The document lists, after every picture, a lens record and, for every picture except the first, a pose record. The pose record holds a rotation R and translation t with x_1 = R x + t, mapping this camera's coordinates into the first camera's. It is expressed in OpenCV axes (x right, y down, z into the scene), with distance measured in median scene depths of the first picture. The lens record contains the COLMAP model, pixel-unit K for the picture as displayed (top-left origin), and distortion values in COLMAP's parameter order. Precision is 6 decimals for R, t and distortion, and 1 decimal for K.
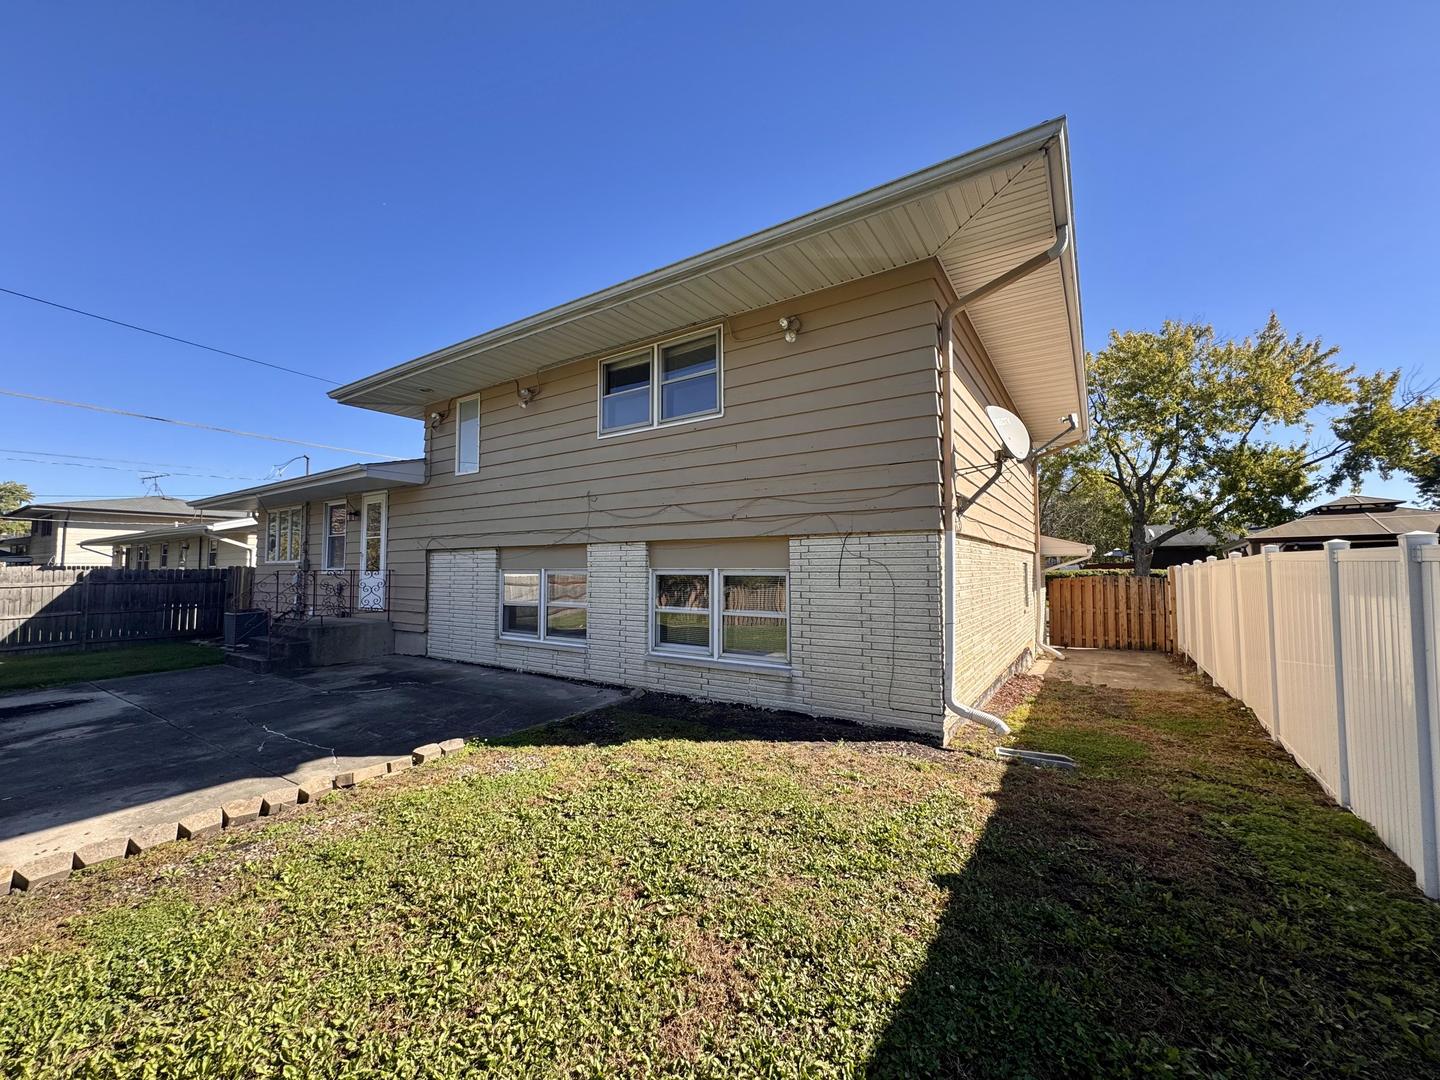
lens RADIAL K [[575.8, 0, 720.5], [0, 575.8, 539.8], [0, 0, 1]] dist [0.000483, 0.000220]
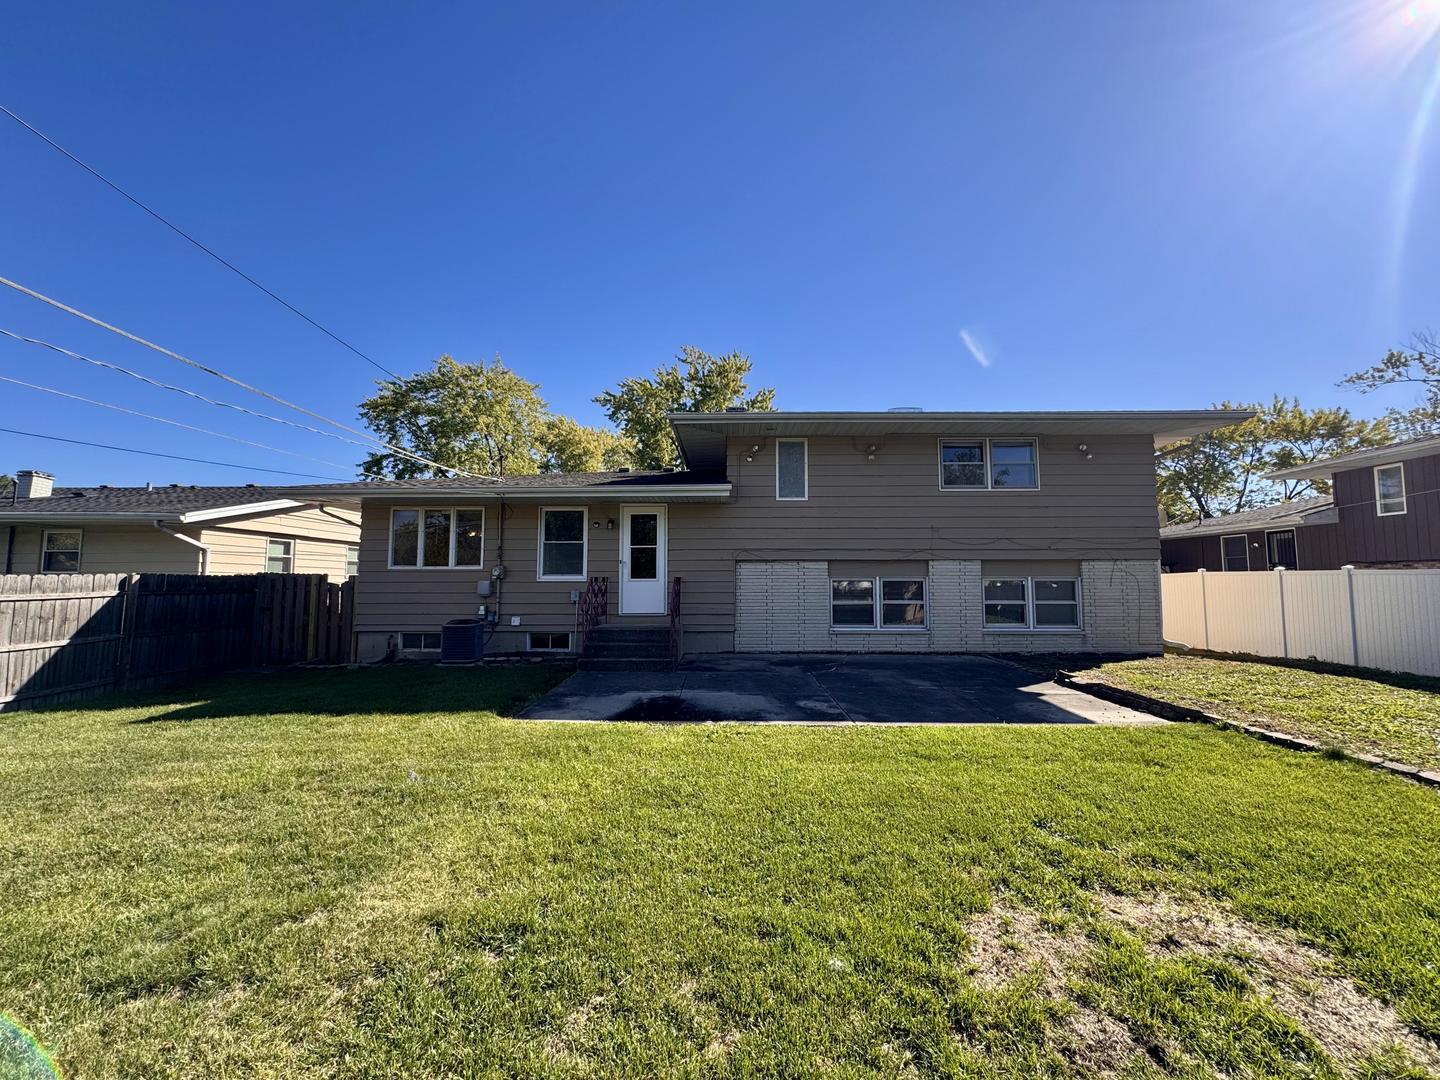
lens RADIAL K [[575.8, 0, 718.5], [0, 575.8, 543.0], [0, 0, 1]] dist [0.000483, 0.000220]
pose [[0.838742, 0.041845, 0.542918, -1.513195], [-0.029733, 0.999075, -0.031069, 0.025917], [-0.543716, 0.009916, 0.839211, 0.051165]]
